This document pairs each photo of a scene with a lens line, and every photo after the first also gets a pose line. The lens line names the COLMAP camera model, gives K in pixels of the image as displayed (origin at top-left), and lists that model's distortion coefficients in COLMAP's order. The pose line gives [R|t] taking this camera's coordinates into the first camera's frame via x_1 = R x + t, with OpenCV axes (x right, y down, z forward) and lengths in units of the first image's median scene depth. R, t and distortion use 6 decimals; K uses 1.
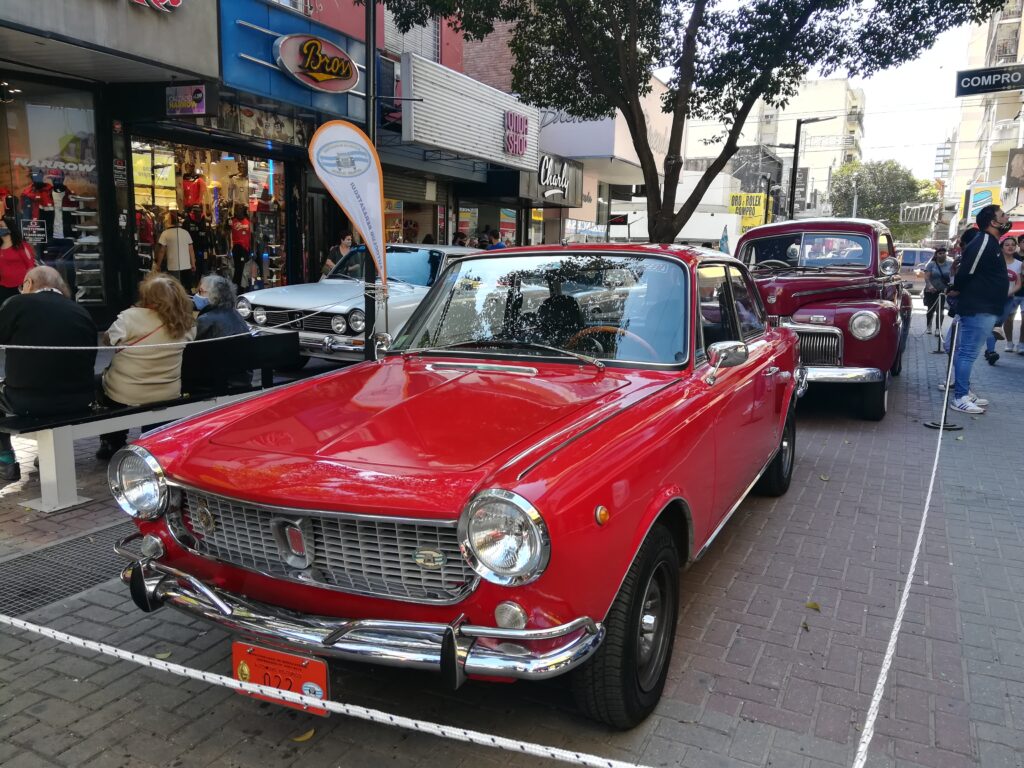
lens RADIAL K [[773.0, 0, 511.2], [0, 773.0, 380.1], [0, 0, 1]] dist [0.003573, -0.005932]
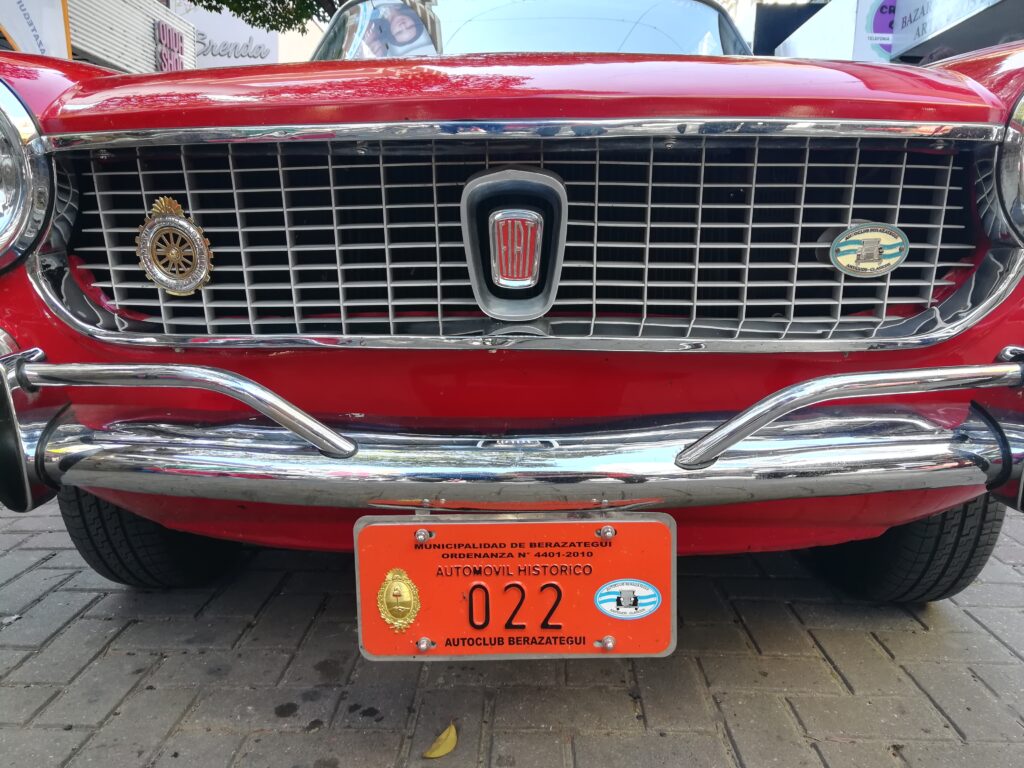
lens RADIAL K [[773.0, 0, 512.6], [0, 773.0, 391.1], [0, 0, 1]] dist [0.003573, -0.005932]
pose [[0.898563, -0.064148, 0.434131, -0.200809], [0.046882, 0.997629, 0.050375, 0.114298], [-0.436333, -0.024912, 0.899440, 0.281542]]
